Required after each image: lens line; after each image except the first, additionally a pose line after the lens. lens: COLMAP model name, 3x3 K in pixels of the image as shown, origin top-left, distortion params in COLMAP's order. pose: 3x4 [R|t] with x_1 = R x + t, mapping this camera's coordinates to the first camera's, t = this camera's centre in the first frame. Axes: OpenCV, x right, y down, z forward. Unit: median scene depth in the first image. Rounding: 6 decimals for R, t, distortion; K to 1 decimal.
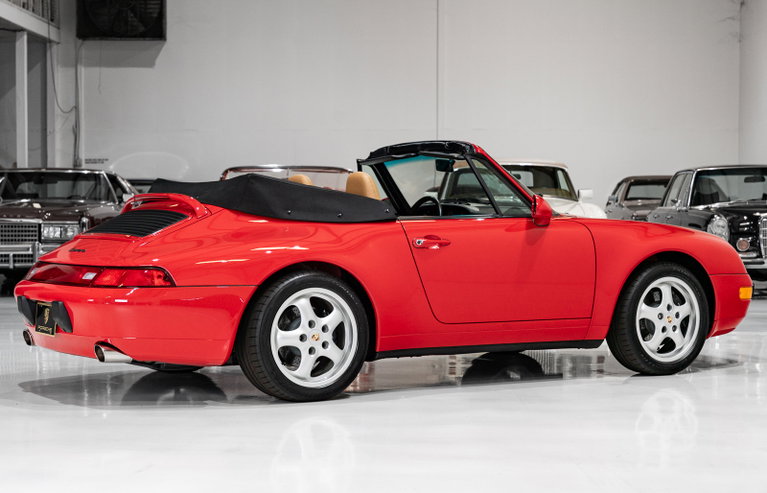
lens RADIAL K [[1560.1, 0, 380.4], [0, 1560.1, 245.8], [0, 0, 1]] dist [0.059091, 0.000000]
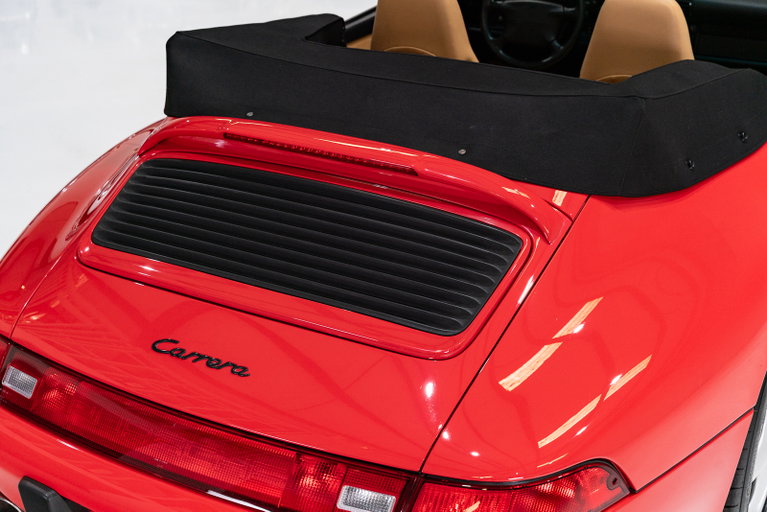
lens RADIAL K [[1117.2, 0, 385.4], [0, 1117.2, 252.5], [0, 0, 1]] dist [0.017008, 0.000000]
pose [[0.873651, -0.222861, 0.432513, -0.248020], [0.024901, 0.908247, 0.417693, -0.119123], [-0.485916, -0.354148, 0.799040, 0.737169]]
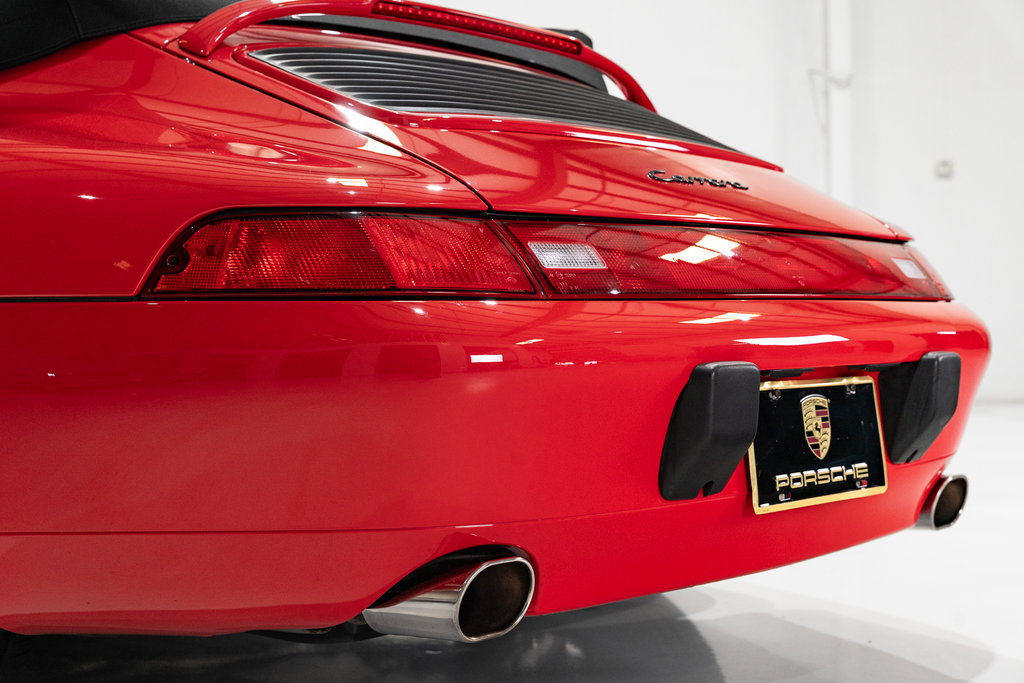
lens RADIAL K [[1451.9, 0, 515.4], [0, 1451.9, 347.1], [0, 0, 1]] dist [0.016474, 0.000000]
pose [[-0.271328, -0.003154, 0.962482, -0.398370], [0.042296, 0.998990, 0.015197, 0.024547], [-0.961557, 0.044833, -0.270920, 1.036263]]
